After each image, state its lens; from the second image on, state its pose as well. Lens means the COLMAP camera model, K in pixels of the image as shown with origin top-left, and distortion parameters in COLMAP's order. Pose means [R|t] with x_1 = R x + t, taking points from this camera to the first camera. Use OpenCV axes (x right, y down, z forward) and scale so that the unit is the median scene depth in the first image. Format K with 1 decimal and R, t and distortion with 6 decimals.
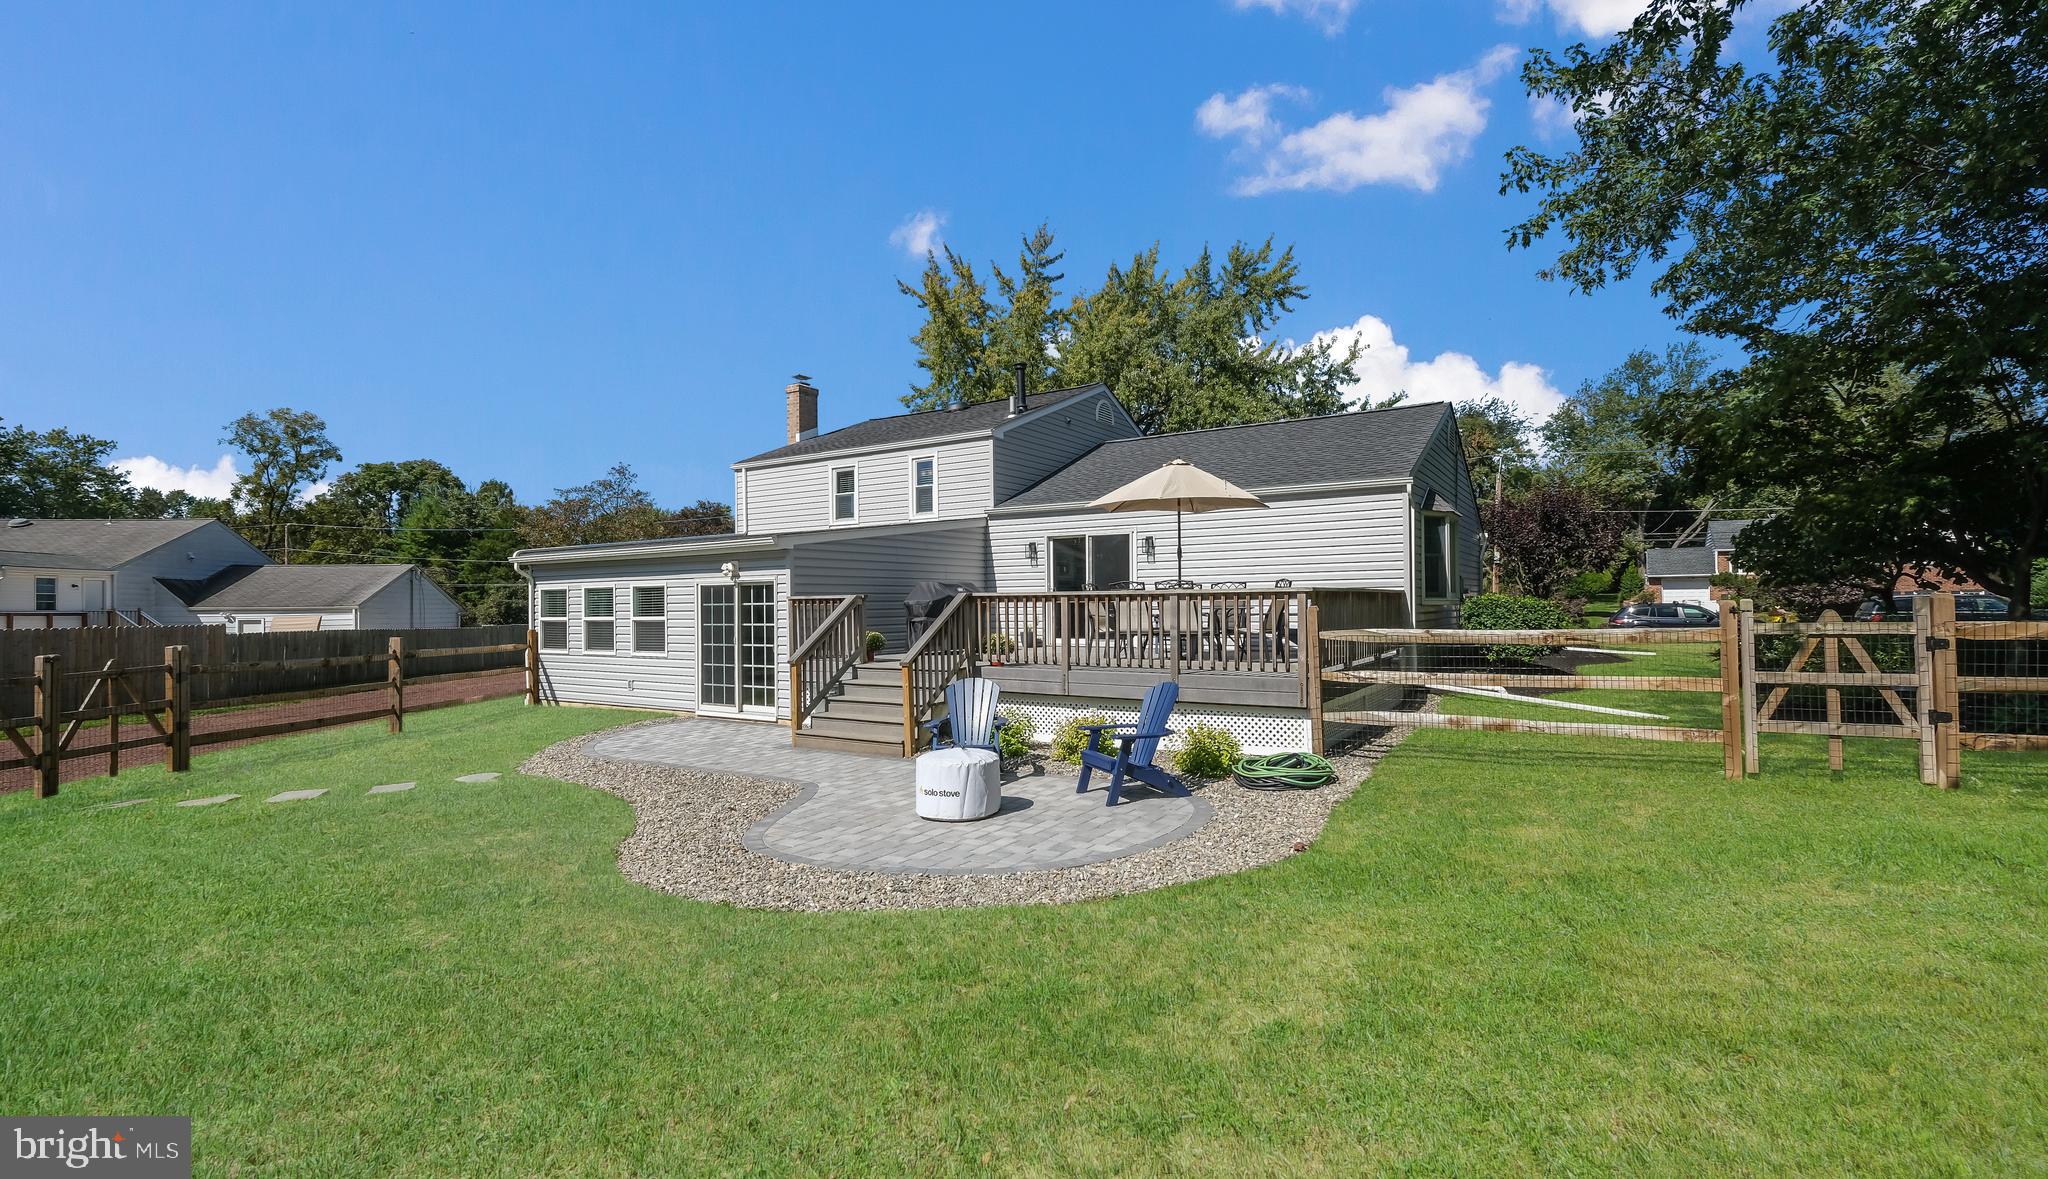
lens RADIAL K [[903.3, 0, 1013.0], [0, 903.3, 574.9], [0, 0, 1]] dist [0.006085, 0.000487]
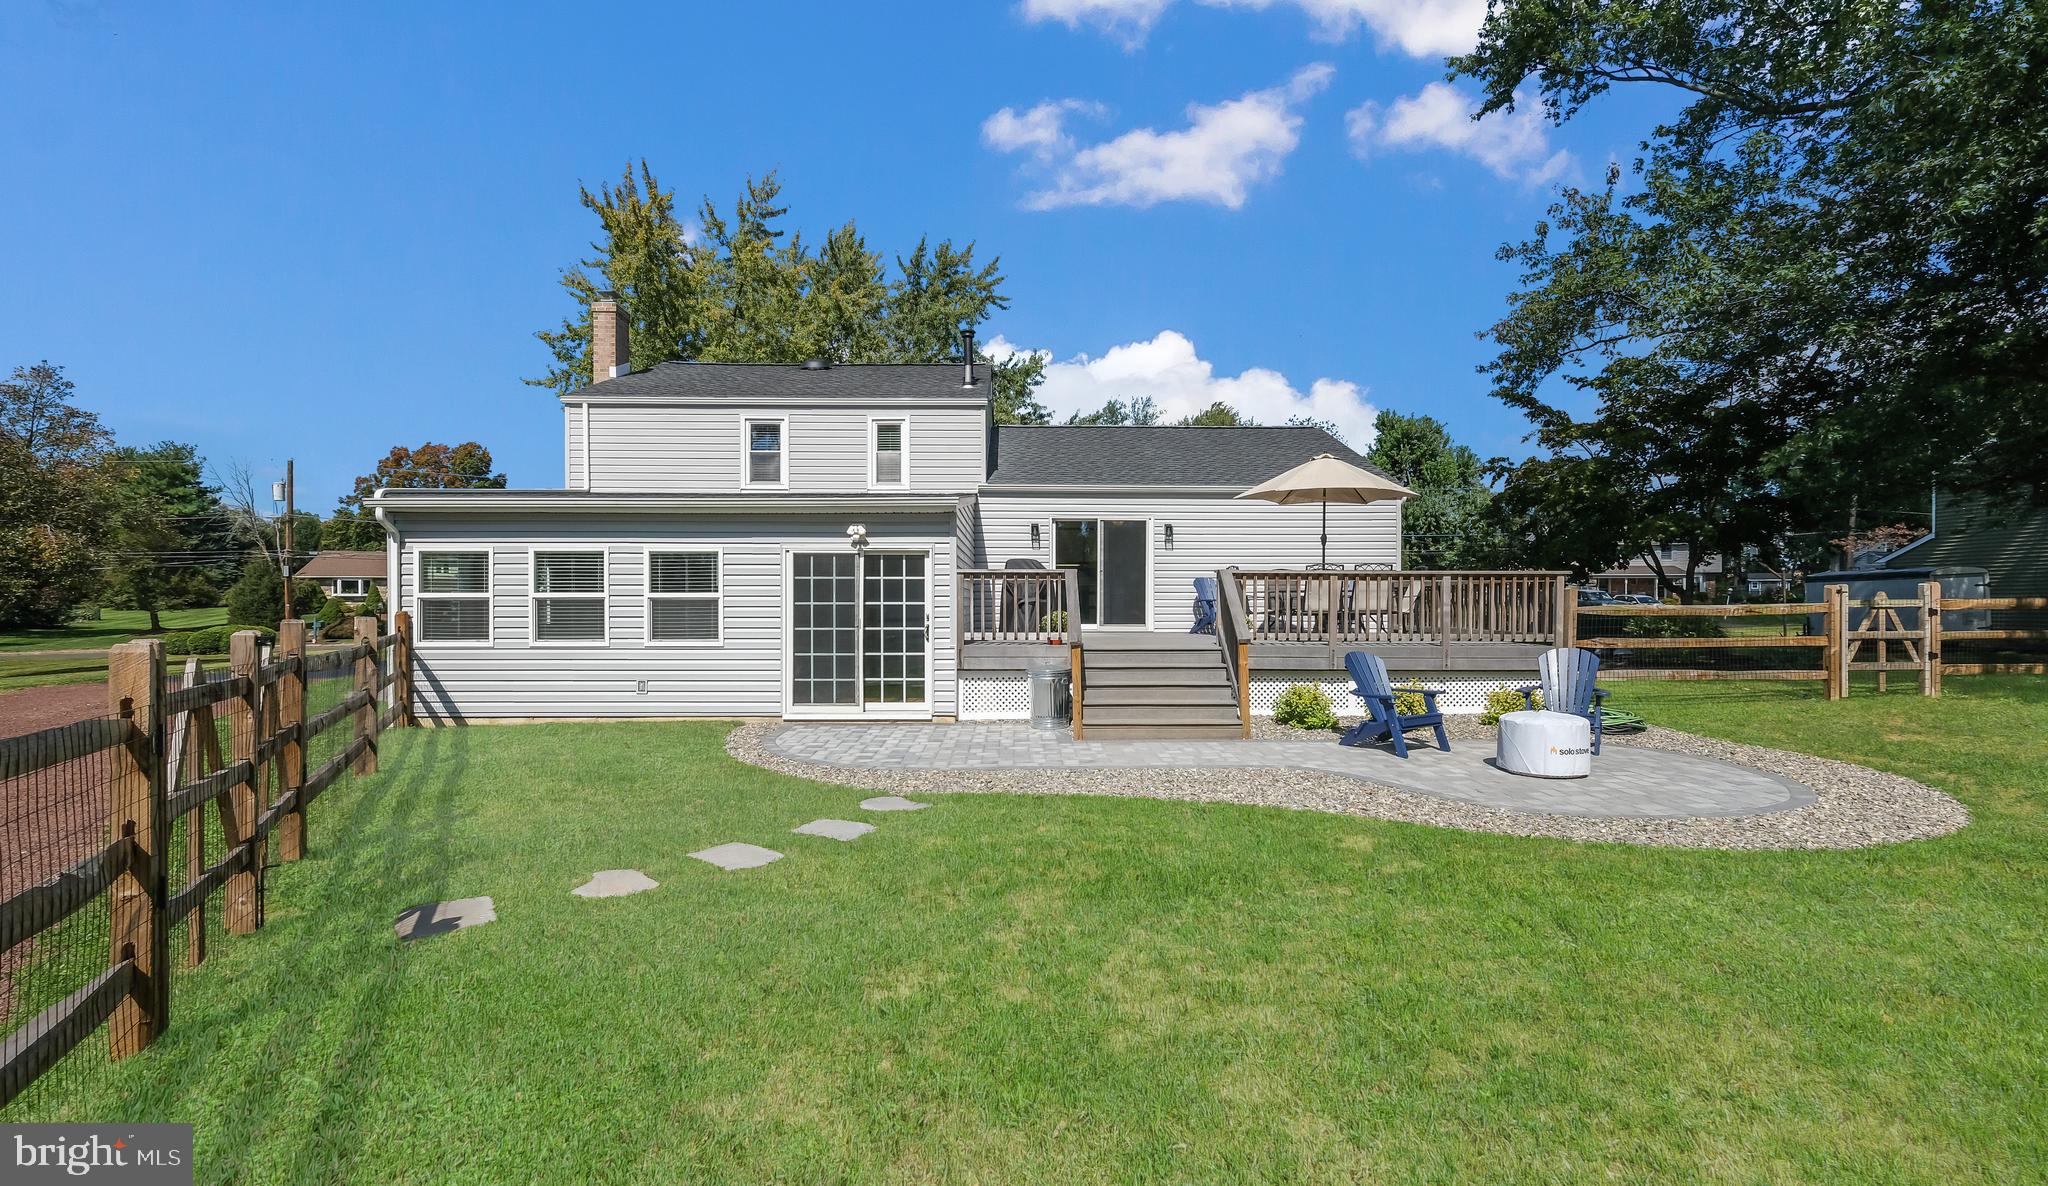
lens RADIAL K [[916.3, 0, 1011.2], [0, 916.3, 596.1], [0, 0, 1]] dist [0.005778, 0.000534]
pose [[0.832602, 0.016286, 0.553633, -0.554058], [-0.028093, 0.999523, 0.012846, 0.029664], [-0.553159, -0.026248, 0.832662, 0.215874]]
